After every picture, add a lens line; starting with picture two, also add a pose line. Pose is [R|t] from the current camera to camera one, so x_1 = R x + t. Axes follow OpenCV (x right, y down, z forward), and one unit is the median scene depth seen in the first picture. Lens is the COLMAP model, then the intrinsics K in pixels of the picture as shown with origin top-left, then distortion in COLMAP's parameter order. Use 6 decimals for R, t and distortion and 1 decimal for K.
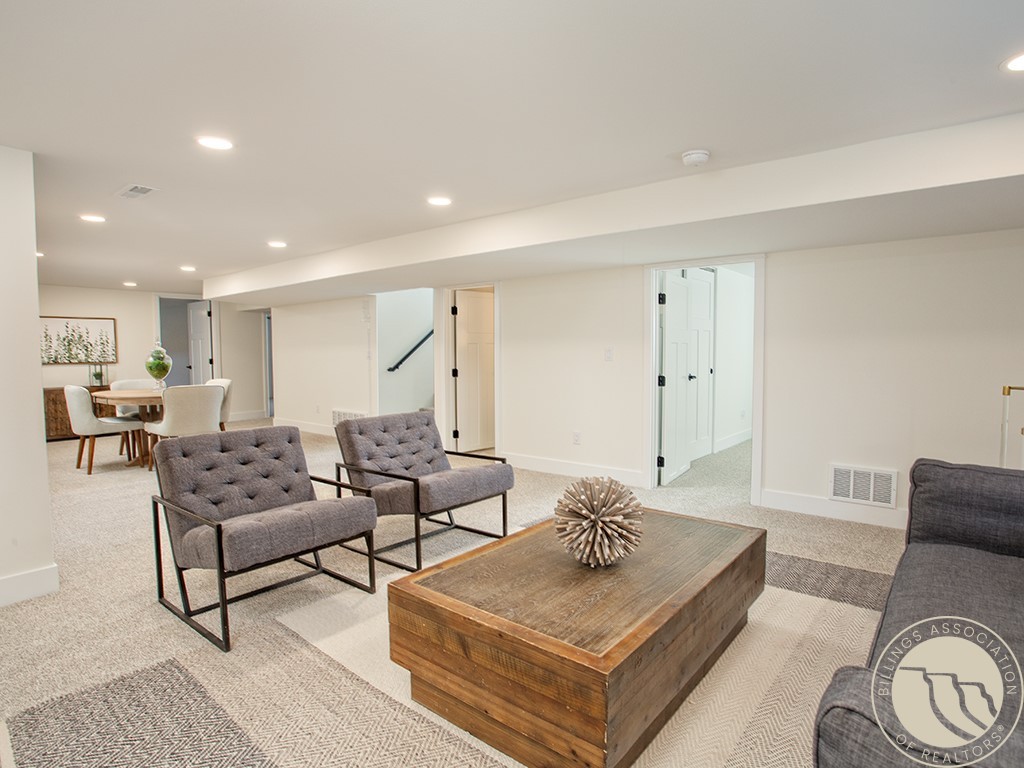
lens RADIAL K [[562.5, 0, 512.0], [0, 562.5, 384.0], [0, 0, 1]] dist [-0.036788, 0.000291]
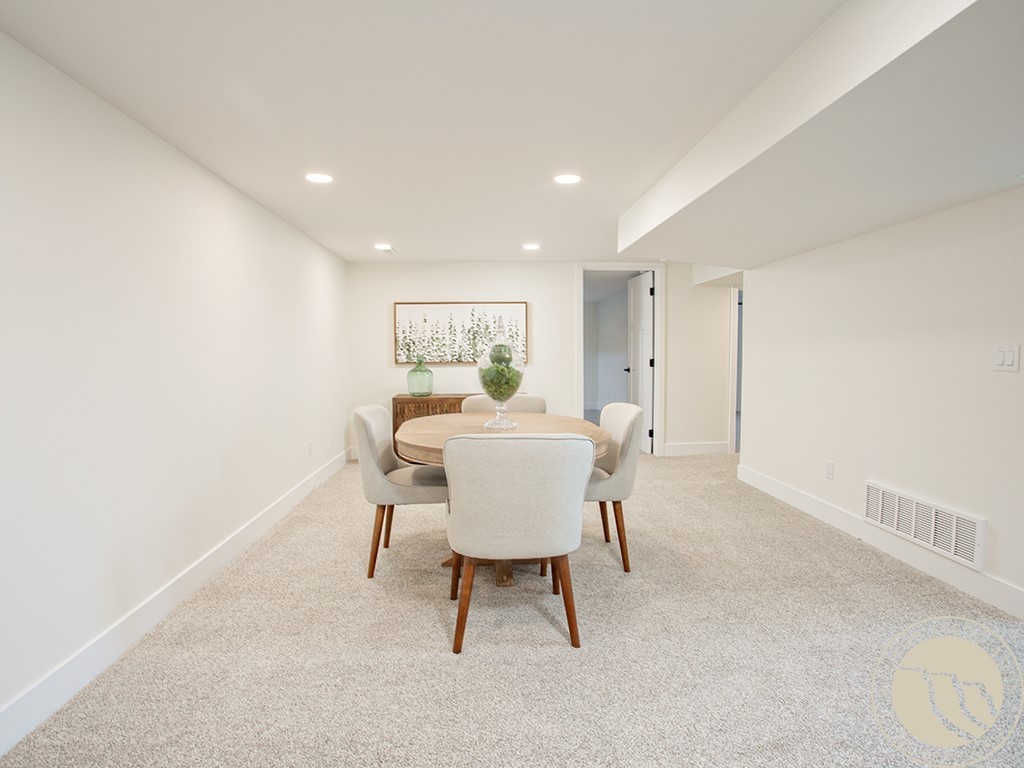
lens RADIAL K [[562.5, 0, 512.0], [0, 562.5, 384.0], [0, 0, 1]] dist [-0.036788, 0.000291]
pose [[0.698637, 0.045068, -0.714055, -0.208355], [-0.042811, 0.998859, 0.021157, -0.026746], [0.714194, 0.015788, 0.699769, 0.490973]]
